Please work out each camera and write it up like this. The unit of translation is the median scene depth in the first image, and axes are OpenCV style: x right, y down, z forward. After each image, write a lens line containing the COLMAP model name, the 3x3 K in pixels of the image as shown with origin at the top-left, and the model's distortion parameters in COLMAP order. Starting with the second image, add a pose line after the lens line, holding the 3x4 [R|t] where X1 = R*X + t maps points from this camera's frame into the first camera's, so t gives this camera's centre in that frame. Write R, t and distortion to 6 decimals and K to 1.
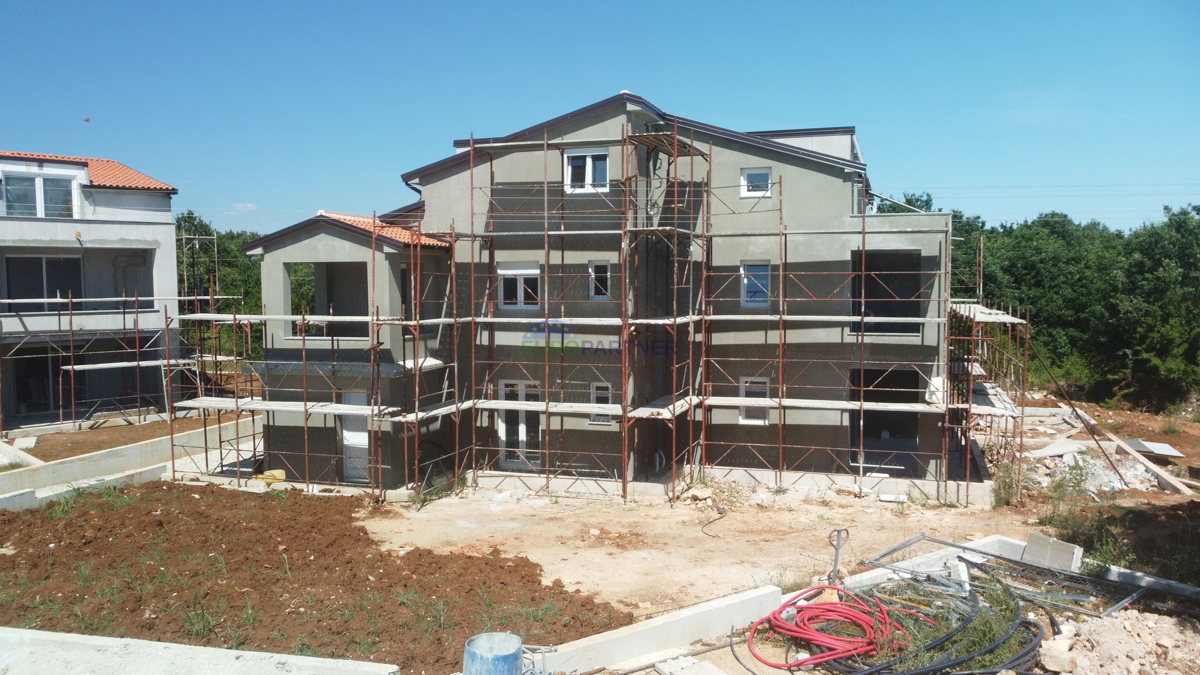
lens RADIAL K [[909.5, 0, 600.3], [0, 909.5, 333.2], [0, 0, 1]] dist [0.010515, -0.008119]
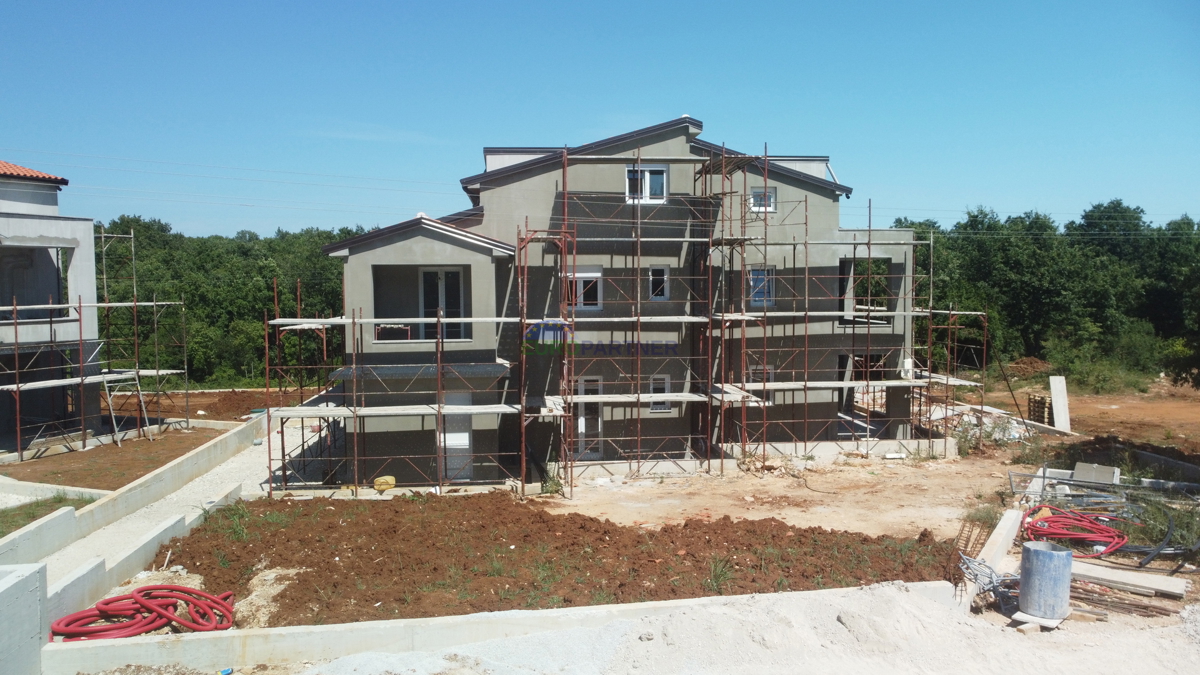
lens RADIAL K [[909.5, 0, 600.3], [0, 909.5, 333.2], [0, 0, 1]] dist [0.010515, -0.008119]
pose [[0.917520, -0.022744, 0.397039, -0.502097], [0.025973, 0.999659, -0.002757, 0.004801], [-0.396841, 0.012842, 0.917798, 0.008164]]
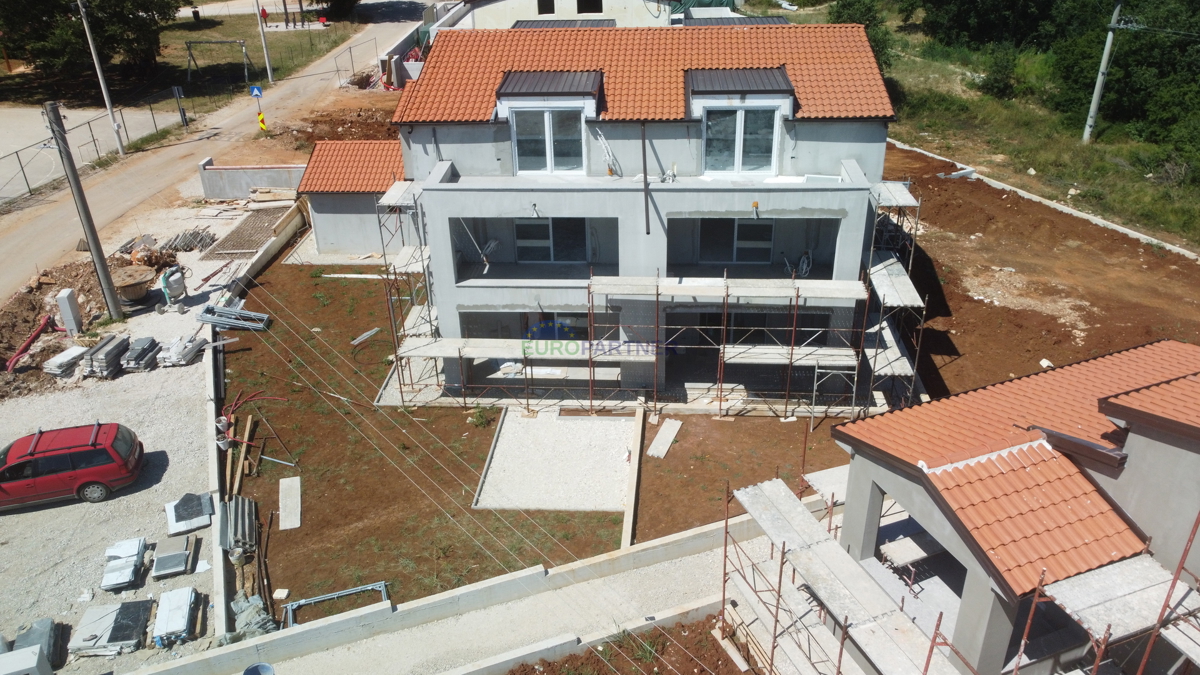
lens RADIAL K [[909.5, 0, 600.3], [0, 909.5, 333.2], [0, 0, 1]] dist [0.010515, -0.008119]
pose [[0.633352, 0.361709, -0.684128, -0.039227], [-0.033223, 0.895937, 0.442938, -0.475344], [0.773150, -0.257807, 0.579460, 0.447240]]
